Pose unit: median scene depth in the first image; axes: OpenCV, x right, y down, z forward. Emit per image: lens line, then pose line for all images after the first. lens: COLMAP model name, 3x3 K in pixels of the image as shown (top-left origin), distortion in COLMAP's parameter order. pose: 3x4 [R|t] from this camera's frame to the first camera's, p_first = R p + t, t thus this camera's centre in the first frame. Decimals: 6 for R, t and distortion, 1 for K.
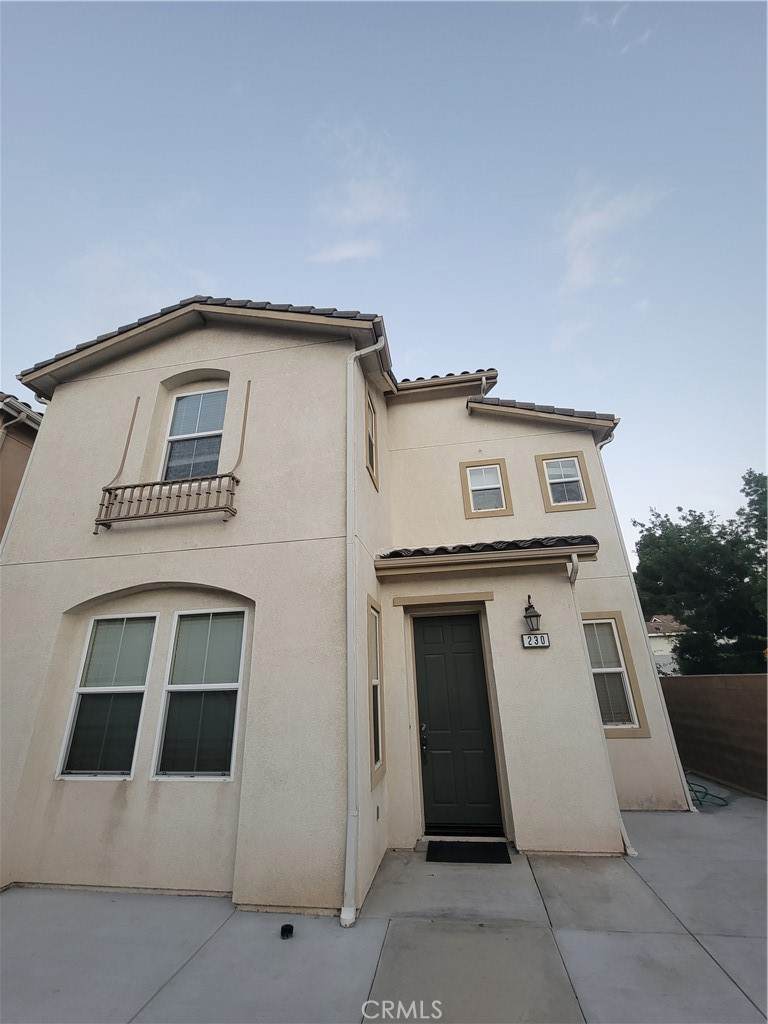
lens RADIAL K [[415.5, 0, 384.0], [0, 415.5, 512.0], [0, 0, 1]] dist [-0.001543, -0.000244]
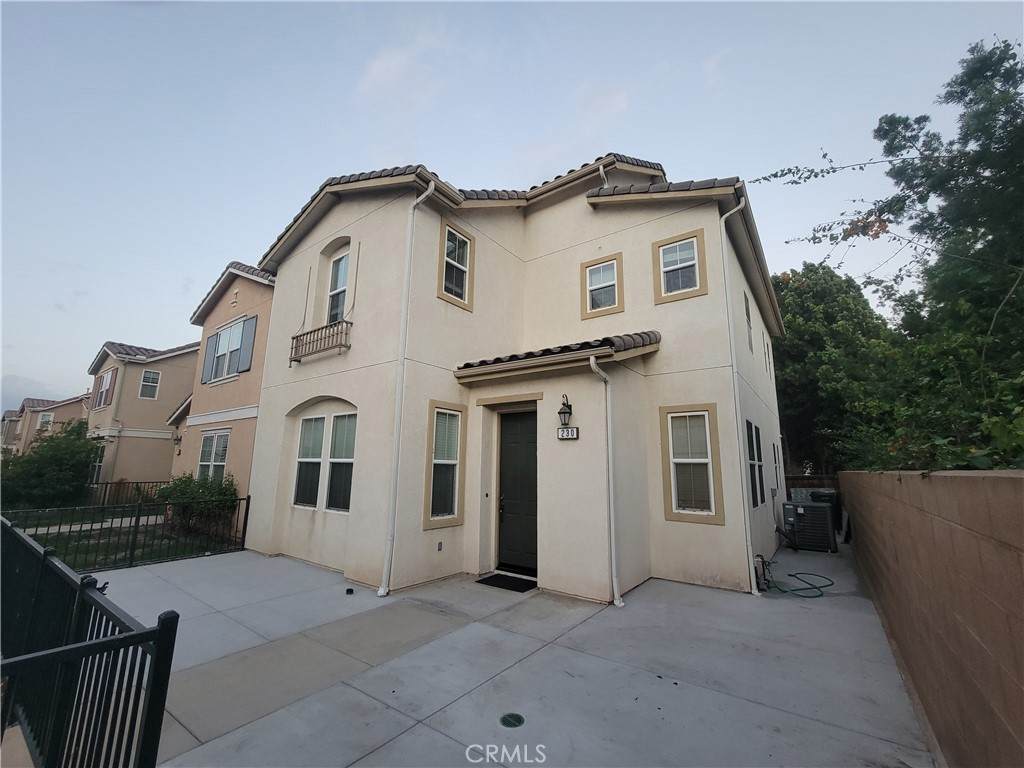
lens RADIAL K [[415.5, 0, 512.0], [0, 415.5, 384.0], [0, 0, 1]] dist [-0.001543, -0.000244]
pose [[0.893878, -0.045748, -0.445969, 0.724205], [0.133230, 0.976944, 0.166823, -0.034815], [0.428055, -0.208536, 0.879364, -0.046817]]
